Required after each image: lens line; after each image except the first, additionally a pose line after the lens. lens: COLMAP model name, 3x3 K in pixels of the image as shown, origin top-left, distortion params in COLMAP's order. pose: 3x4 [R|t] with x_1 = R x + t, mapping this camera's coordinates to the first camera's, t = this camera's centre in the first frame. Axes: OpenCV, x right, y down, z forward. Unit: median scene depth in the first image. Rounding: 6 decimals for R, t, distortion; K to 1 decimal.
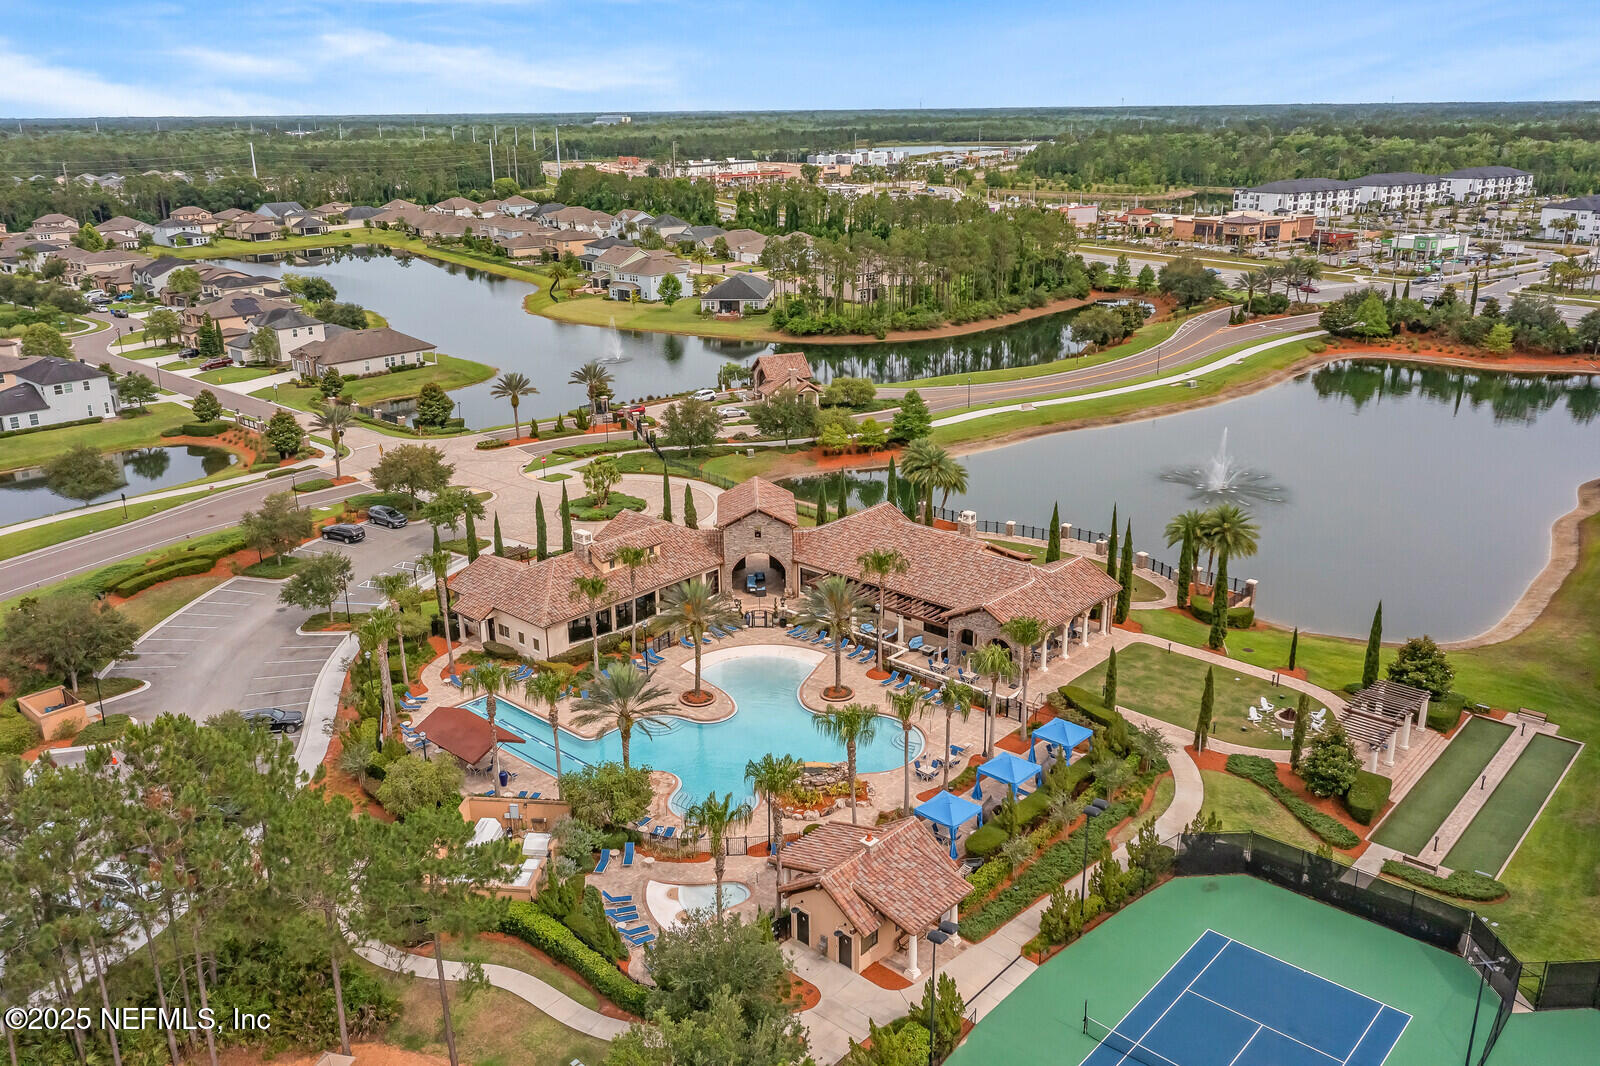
lens RADIAL K [[1260.7, 0, 805.3], [0, 1260.7, 540.6], [0, 0, 1]] dist [0.001837, 0.004205]
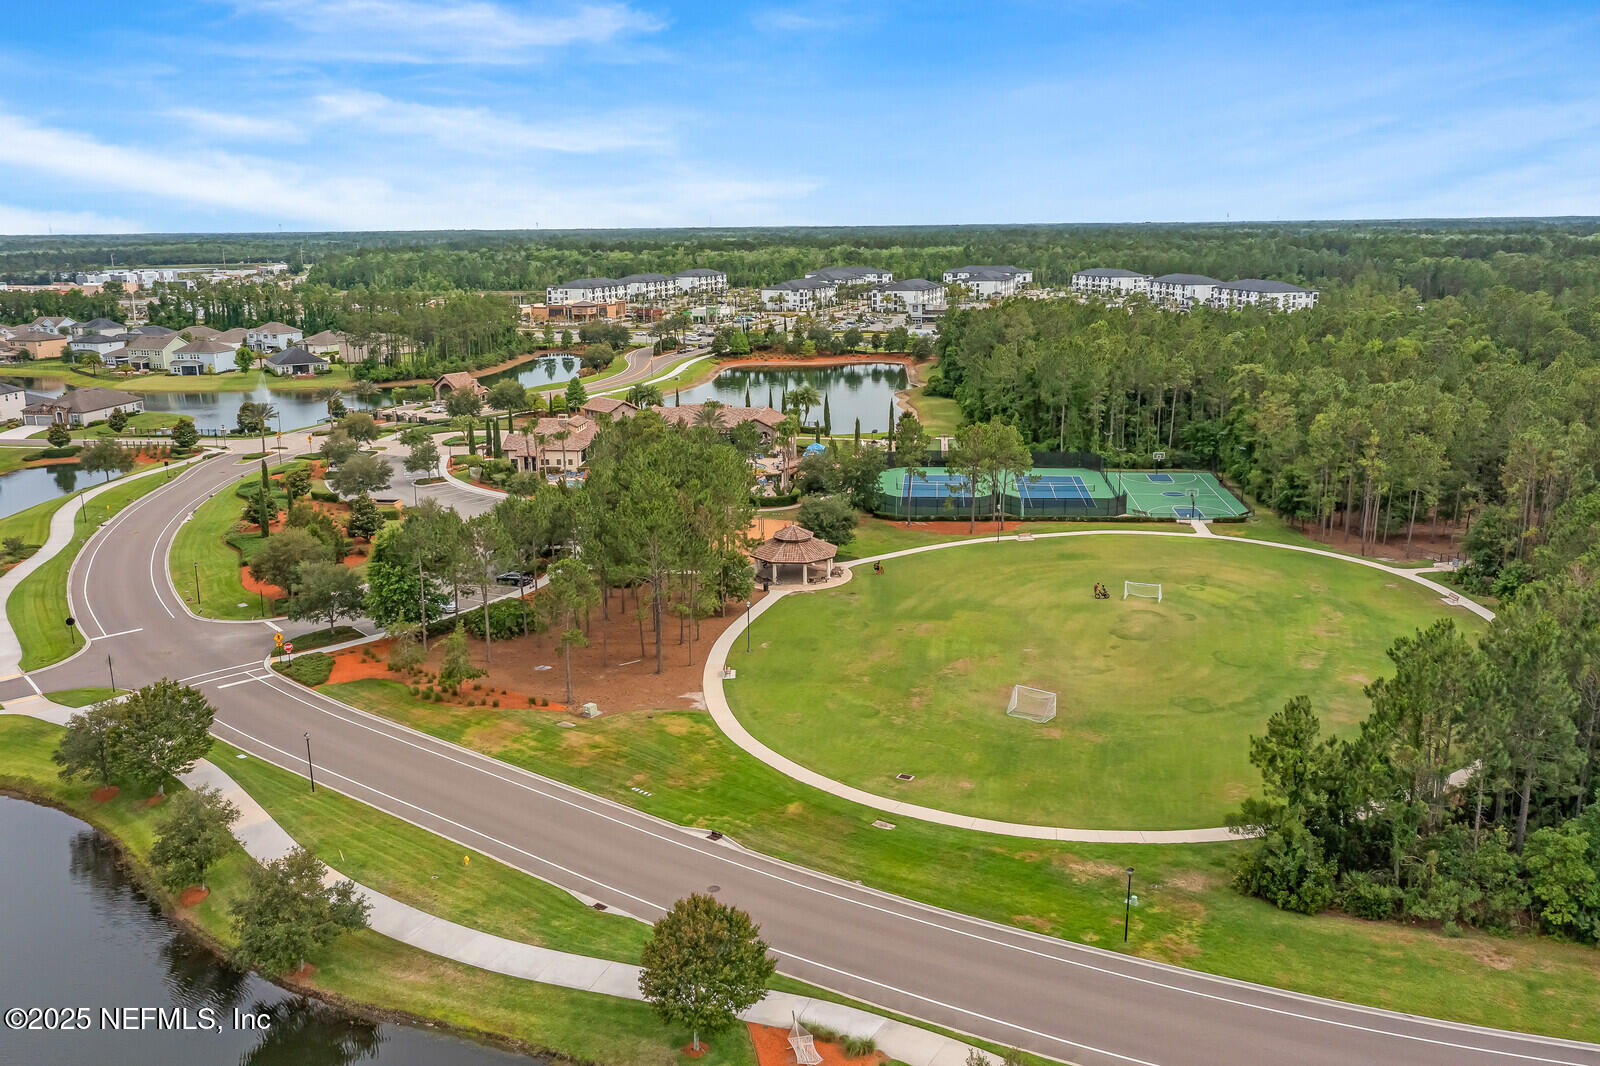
lens RADIAL K [[1260.7, 0, 805.3], [0, 1260.7, 540.6], [0, 0, 1]] dist [0.001837, 0.004205]
pose [[0.807834, -0.141533, 0.572165, -0.277405], [0.193671, 0.980580, -0.030883, 0.087203], [-0.556682, 0.135760, 0.819557, -0.226052]]
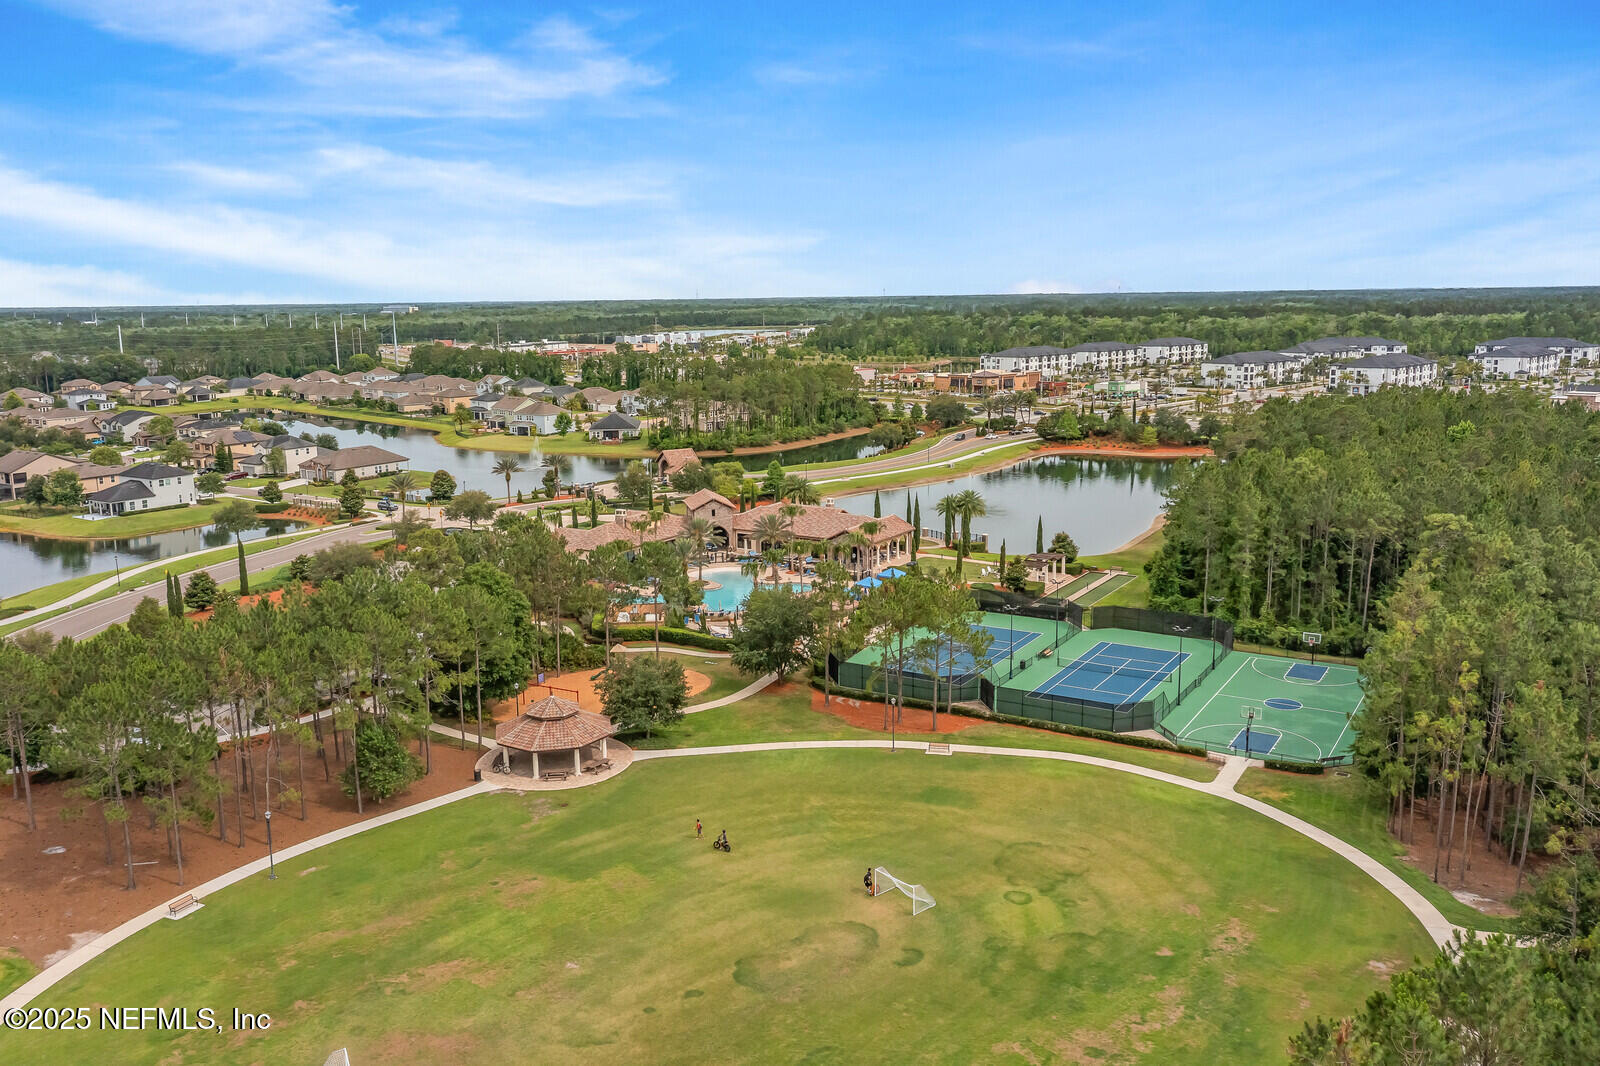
lens RADIAL K [[1268.2, 0, 800.0], [0, 1268.2, 533.0], [0, 0, 1]] dist [0.004295, 0.010093]
pose [[0.985819, -0.034031, 0.164323, -0.058633], [0.057867, 0.988097, -0.142532, 0.078295], [-0.157517, 0.150020, 0.976055, -0.209037]]
